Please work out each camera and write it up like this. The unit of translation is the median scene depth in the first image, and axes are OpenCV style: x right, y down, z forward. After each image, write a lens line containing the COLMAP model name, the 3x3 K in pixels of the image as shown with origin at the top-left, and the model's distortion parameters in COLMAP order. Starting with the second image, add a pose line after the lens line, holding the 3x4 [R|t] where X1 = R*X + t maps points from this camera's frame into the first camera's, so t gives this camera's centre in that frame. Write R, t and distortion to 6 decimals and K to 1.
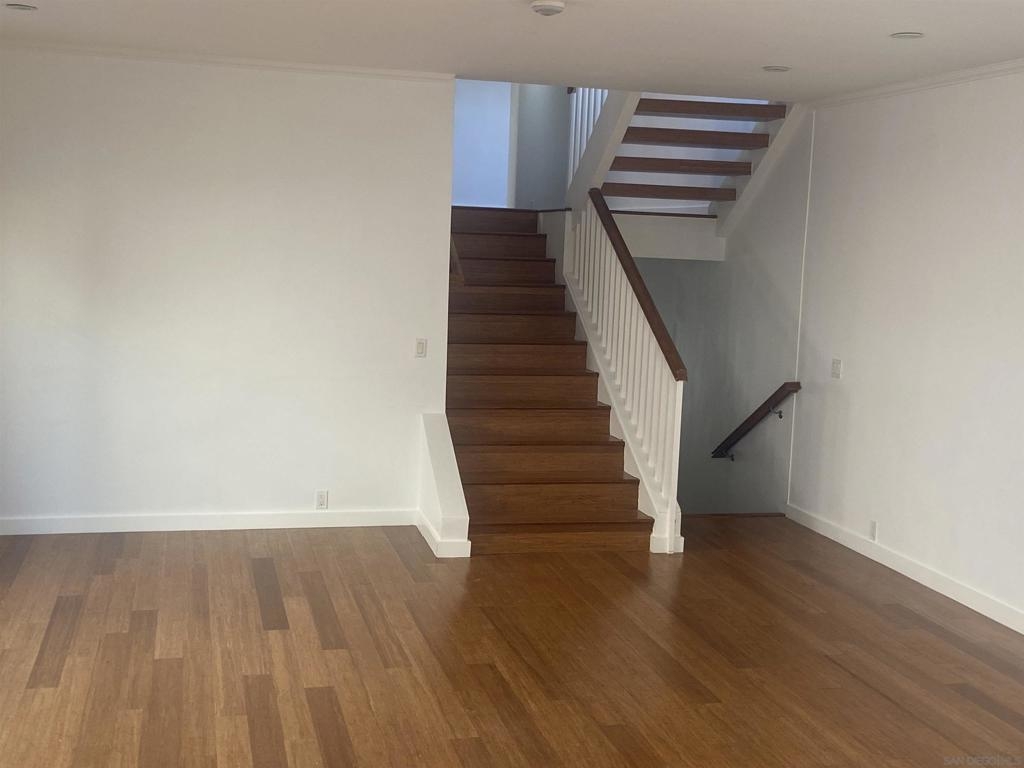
lens RADIAL K [[1271.1, 0, 510.9], [0, 1271.1, 383.2], [0, 0, 1]] dist [0.031699, 0.000000]
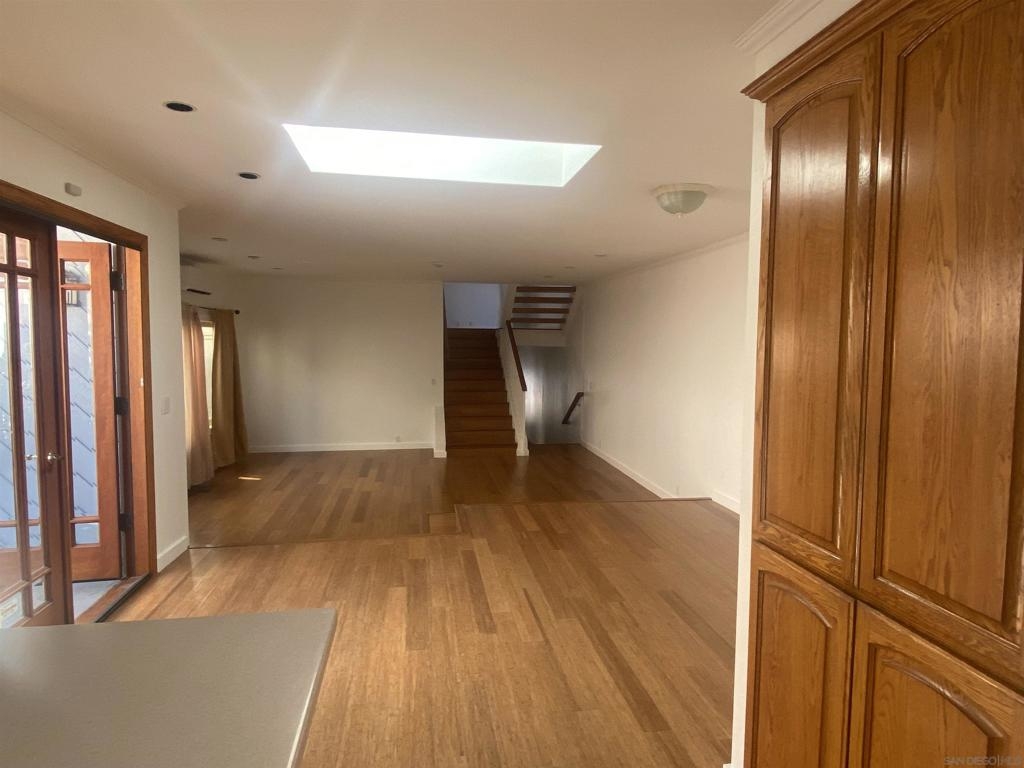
lens RADIAL K [[596.5, 0, 513.7], [0, 596.5, 383.3], [0, 0, 1]] dist [-0.001443, -0.000034]
pose [[0.996648, -0.021650, -0.078888, 0.194995], [0.018494, 0.999008, -0.040513, 0.029529], [0.079687, 0.038918, 0.996060, -0.240365]]
